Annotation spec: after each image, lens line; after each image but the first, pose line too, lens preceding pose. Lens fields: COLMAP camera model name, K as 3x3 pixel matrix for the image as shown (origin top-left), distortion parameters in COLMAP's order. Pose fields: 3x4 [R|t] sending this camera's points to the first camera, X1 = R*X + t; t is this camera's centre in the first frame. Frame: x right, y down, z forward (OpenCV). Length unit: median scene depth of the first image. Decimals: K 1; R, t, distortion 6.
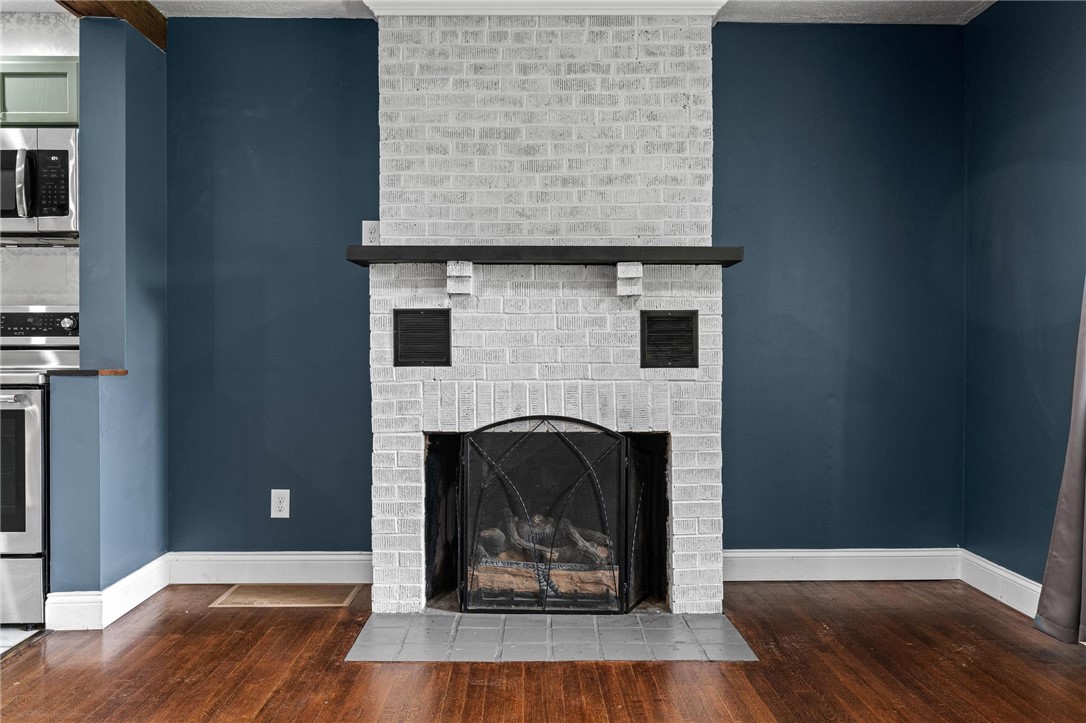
lens RADIAL K [[892.5, 0, 546.5], [0, 892.5, 355.1], [0, 0, 1]] dist [0.006414, 0.009001]
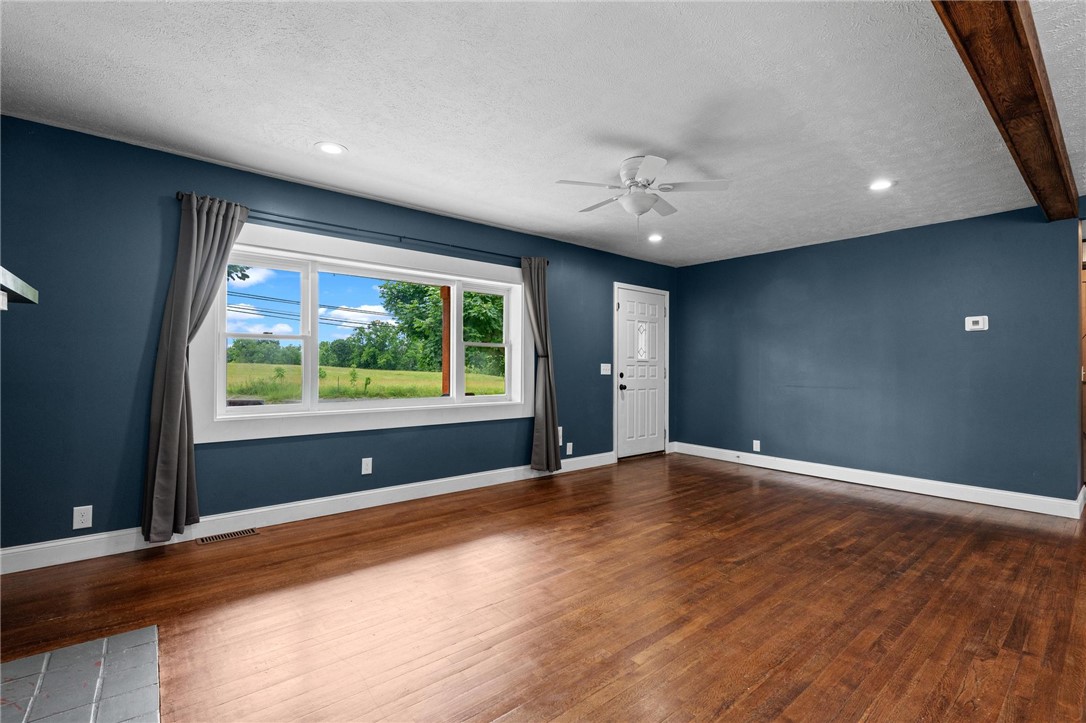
lens RADIAL K [[498.9, 0, 547.1], [0, 498.9, 362.8], [0, 0, 1]] dist [-0.004788, 0.000518]
pose [[-0.627541, 0.006705, 0.778555, -0.582640], [-0.002218, 0.999943, -0.010400, -0.030314], [-0.778580, -0.008253, -0.627491, 0.852282]]
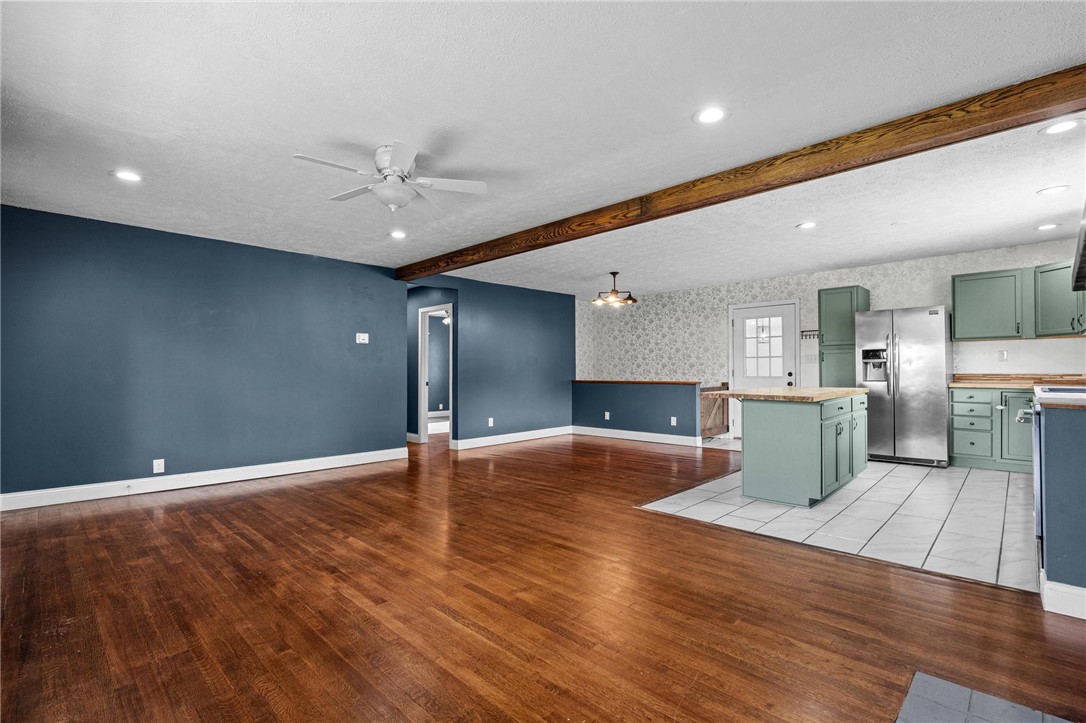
lens RADIAL K [[489.8, 0, 544.0], [0, 489.8, 367.6], [0, 0, 1]] dist [-0.000985, 0.000759]
pose [[-0.717976, -0.001525, -0.696066, 0.441460], [0.001717, 0.999991, -0.003963, -0.031183], [0.696065, -0.004041, -0.717967, 0.938657]]
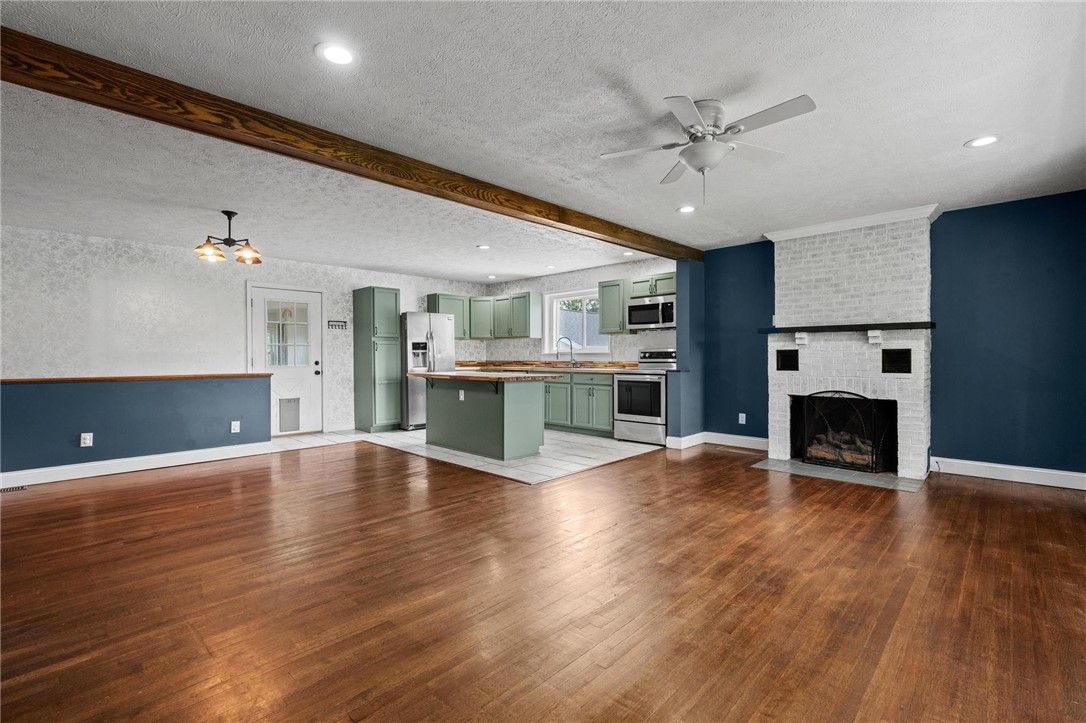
lens RADIAL K [[489.7, 0, 543.0], [0, 489.7, 361.5], [0, 0, 1]] dist [-0.006537, 0.001213]
pose [[0.698618, 0.003527, -0.715486, 0.400937], [0.002345, 0.999971, 0.007220, -0.027538], [0.715491, -0.006722, 0.698589, -0.569276]]
